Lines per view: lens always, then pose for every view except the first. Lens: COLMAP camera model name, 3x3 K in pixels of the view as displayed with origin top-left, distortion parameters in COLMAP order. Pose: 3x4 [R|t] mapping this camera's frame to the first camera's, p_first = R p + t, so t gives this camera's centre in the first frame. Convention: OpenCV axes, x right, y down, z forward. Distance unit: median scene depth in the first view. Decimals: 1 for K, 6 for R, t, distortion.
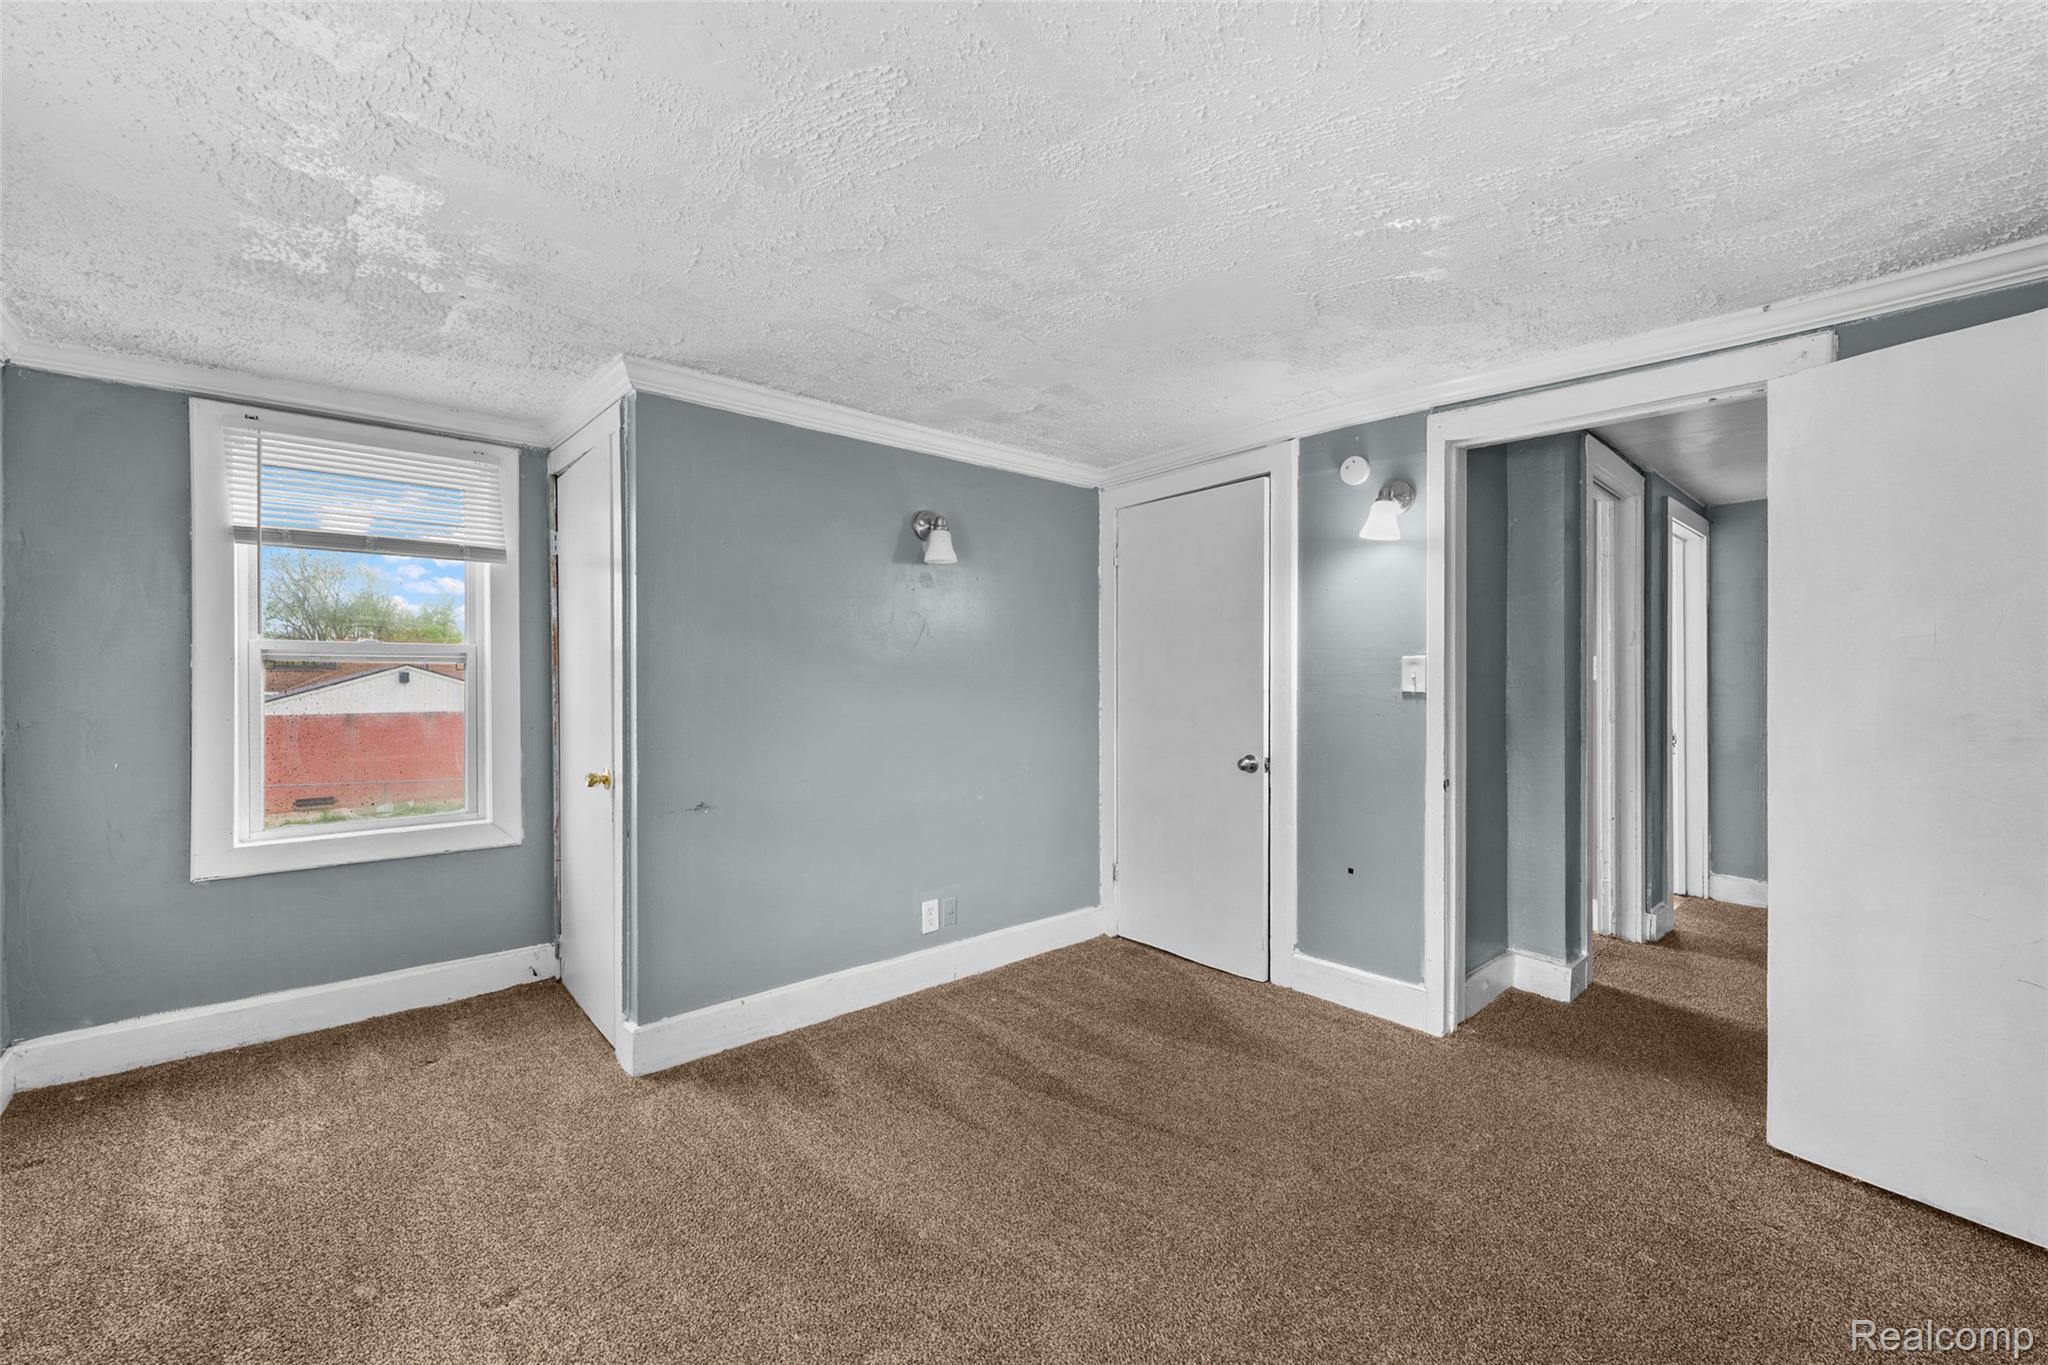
lens RADIAL K [[835.5, 0, 1035.0], [0, 835.5, 671.1], [0, 0, 1]] dist [0.000845, -0.000027]
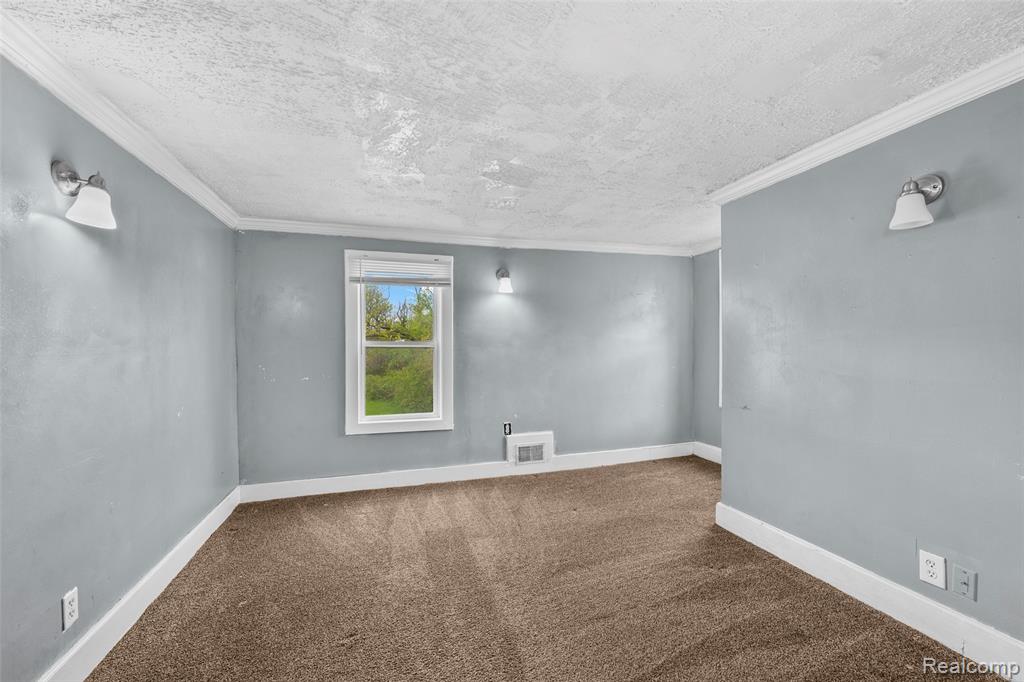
lens RADIAL K [[409.7, 0, 510.2], [0, 409.7, 347.7], [0, 0, 1]] dist [0.001394, 0.000011]
pose [[-0.408607, 0.009778, -0.912658, 0.622637], [0.007223, 0.999946, 0.007479, 0.014837], [0.912682, -0.003536, -0.408655, 0.833881]]
